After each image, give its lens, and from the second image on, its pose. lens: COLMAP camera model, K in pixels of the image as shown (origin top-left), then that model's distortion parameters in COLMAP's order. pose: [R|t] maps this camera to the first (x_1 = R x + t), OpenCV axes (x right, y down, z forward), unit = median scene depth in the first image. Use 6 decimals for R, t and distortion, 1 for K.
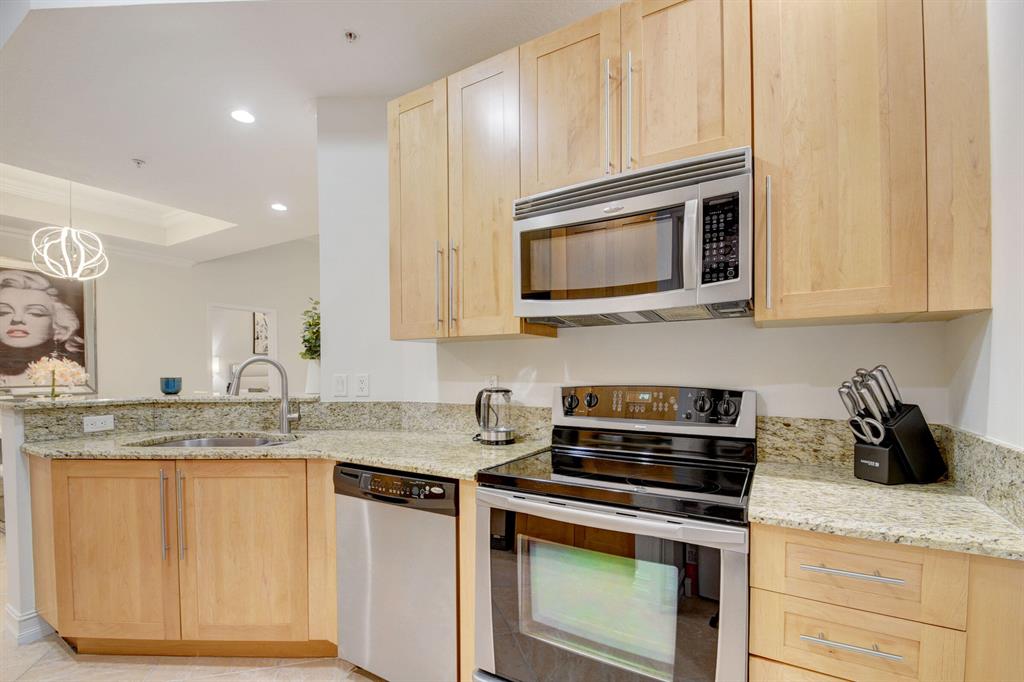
lens RADIAL K [[453.6, 0, 508.3], [0, 453.6, 376.5], [0, 0, 1]] dist [0.015836, -0.016241]
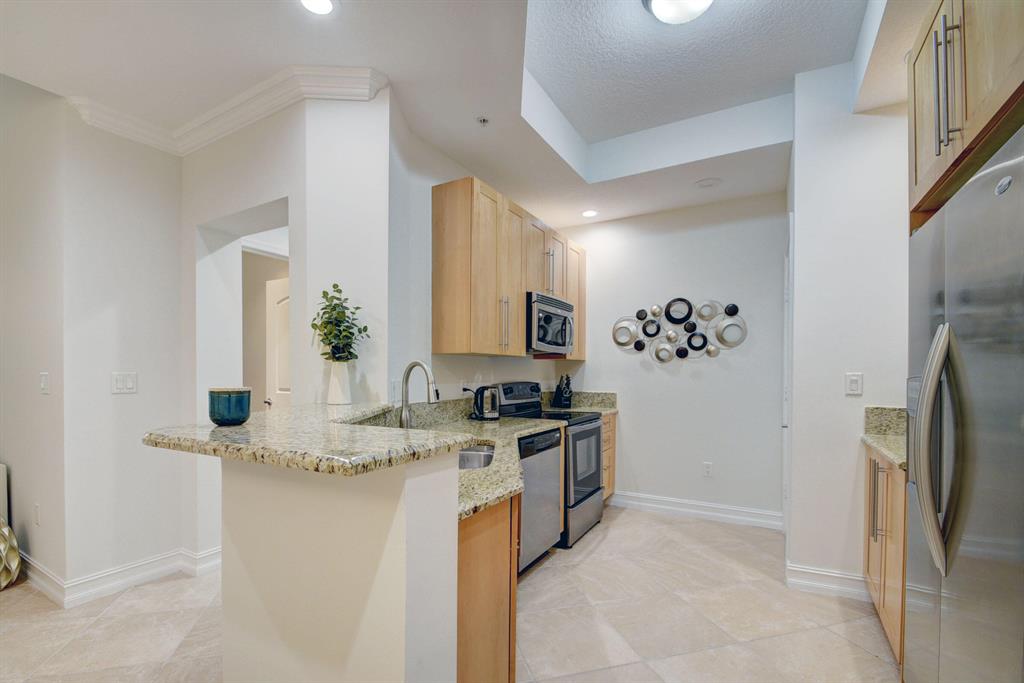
lens RADIAL K [[453.6, 0, 508.3], [0, 453.6, 377.0], [0, 0, 1]] dist [0.015836, -0.016241]
pose [[-0.011147, -0.007213, 0.999912, -1.332637], [0.011702, 0.999905, 0.007343, -0.013594], [-0.999869, 0.011783, -0.011062, 0.775203]]
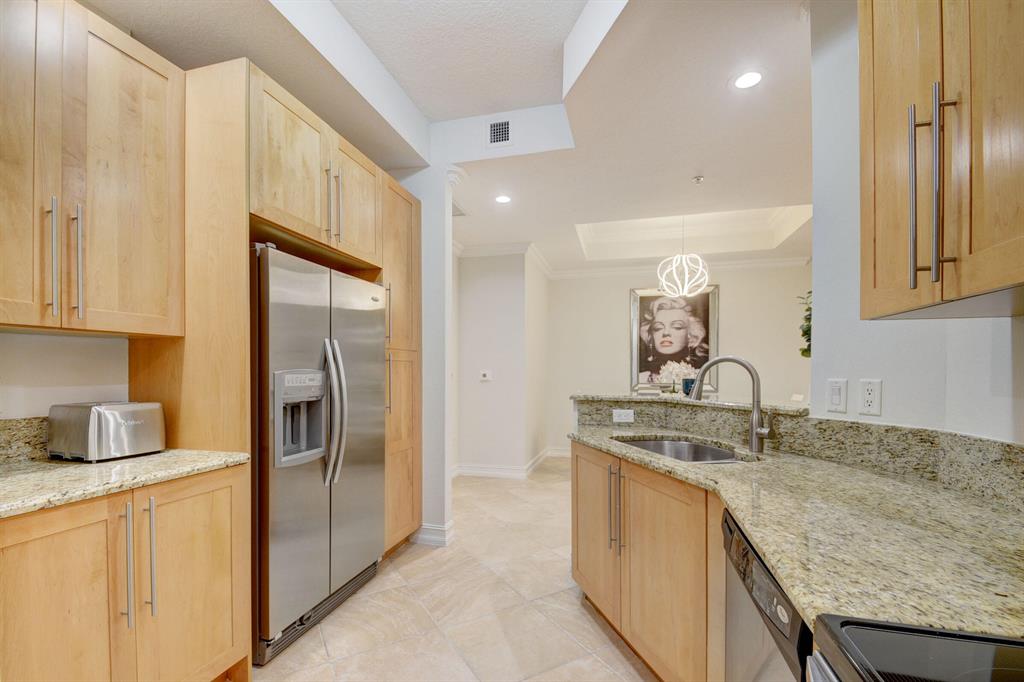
lens RADIAL K [[453.6, 0, 508.3], [0, 453.6, 376.5], [0, 0, 1]] dist [0.015836, -0.016241]
pose [[0.269379, 0.015184, -0.962914, 0.148544], [-0.018848, 0.999767, 0.010493, -0.006409], [0.962850, 0.015322, 0.269603, 0.354161]]
